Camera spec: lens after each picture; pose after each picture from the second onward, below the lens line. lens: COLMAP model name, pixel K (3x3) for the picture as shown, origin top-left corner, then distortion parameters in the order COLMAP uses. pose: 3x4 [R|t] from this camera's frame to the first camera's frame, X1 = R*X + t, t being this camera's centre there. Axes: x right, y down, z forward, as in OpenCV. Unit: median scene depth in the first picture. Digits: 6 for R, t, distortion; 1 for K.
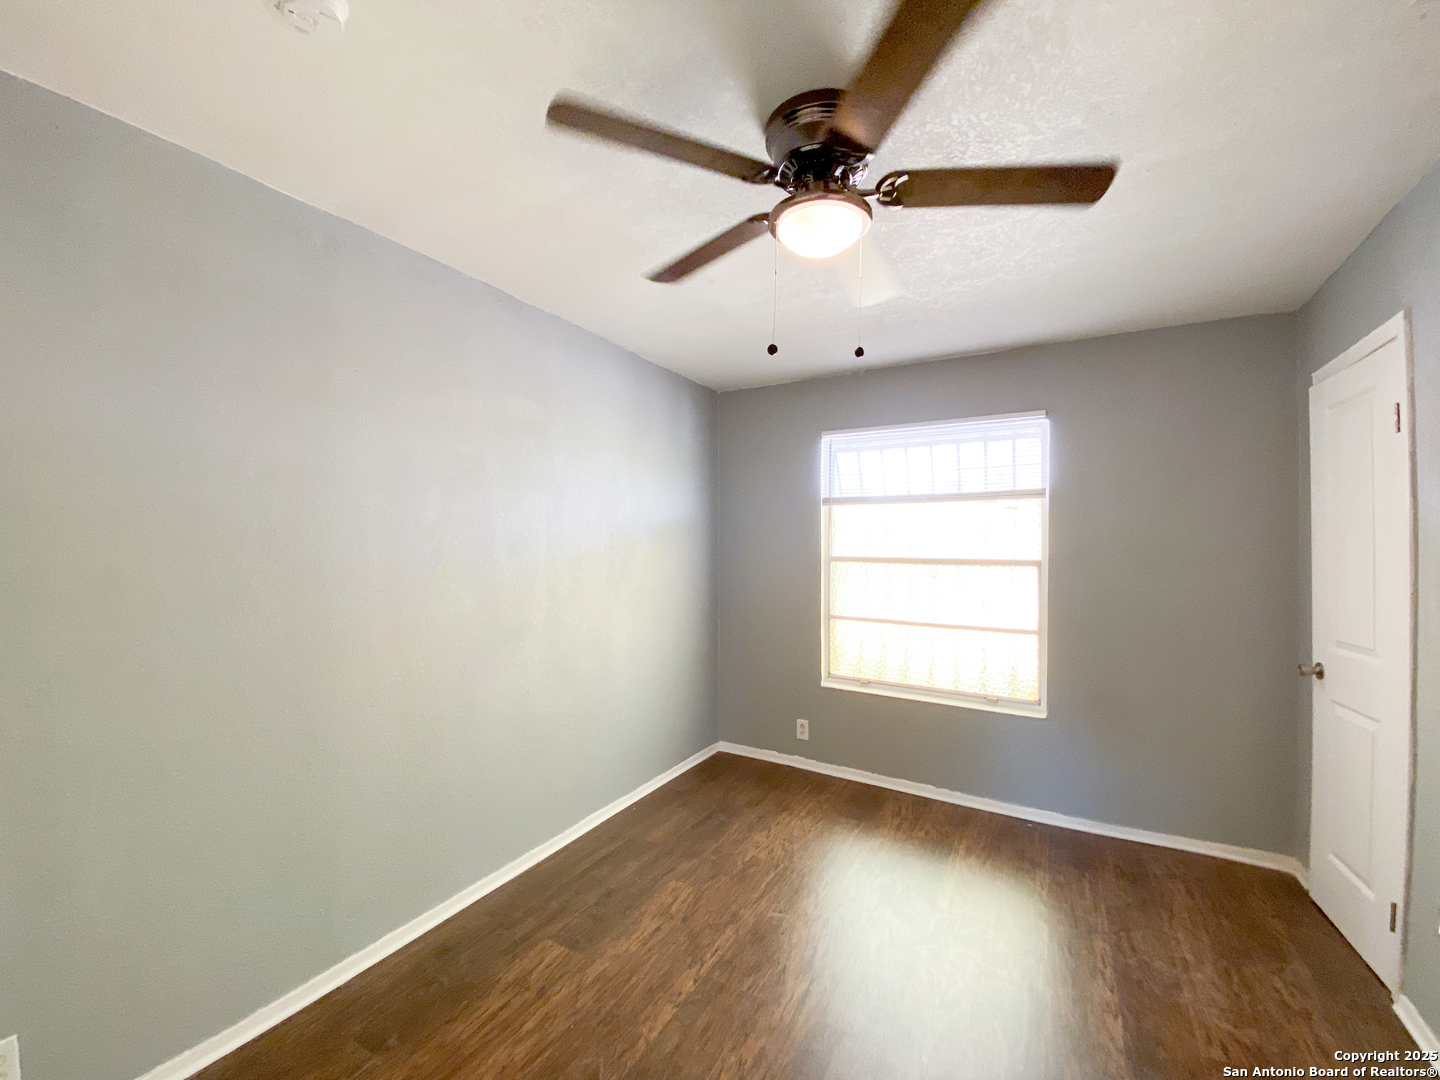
lens RADIAL K [[584.3, 0, 716.7], [0, 584.3, 543.6], [0, 0, 1]] dist [0.023725, -0.021423]
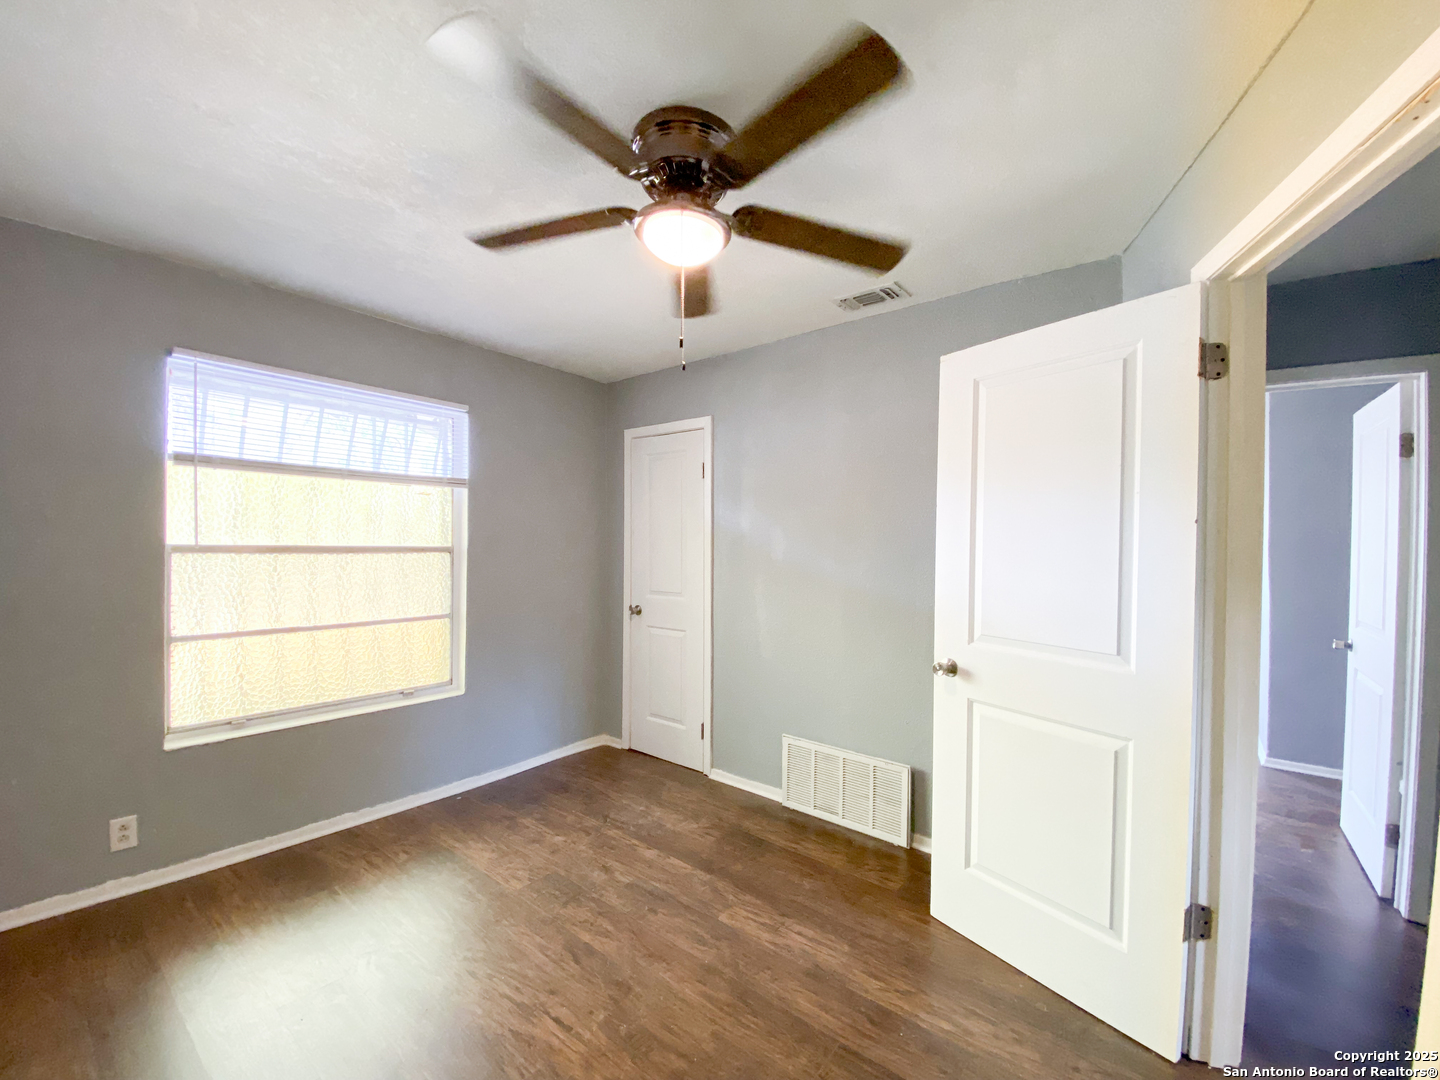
lens RADIAL K [[584.3, 0, 716.7], [0, 584.3, 543.6], [0, 0, 1]] dist [0.023725, -0.021423]
pose [[0.169895, -0.017902, 0.985300, -0.448564], [-0.022474, 0.999505, 0.022035, -0.011012], [-0.985206, -0.025887, 0.169408, 0.405370]]
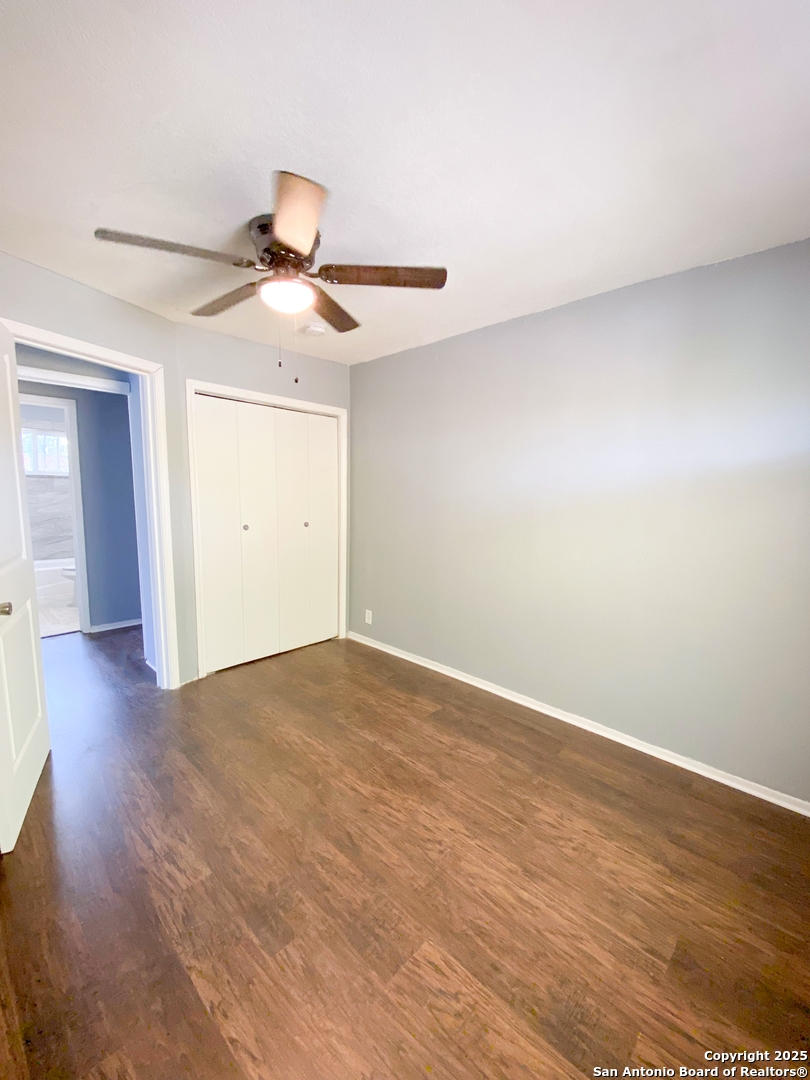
lens RADIAL K [[438.2, 0, 408.8], [0, 438.2, 538.2], [0, 0, 1]] dist [0.023725, -0.021423]
pose [[-0.242005, 0.112690, -0.963709, 0.734430], [-0.009309, 0.992917, 0.118444, -0.007804], [0.970230, 0.037635, -0.239242, 0.889085]]
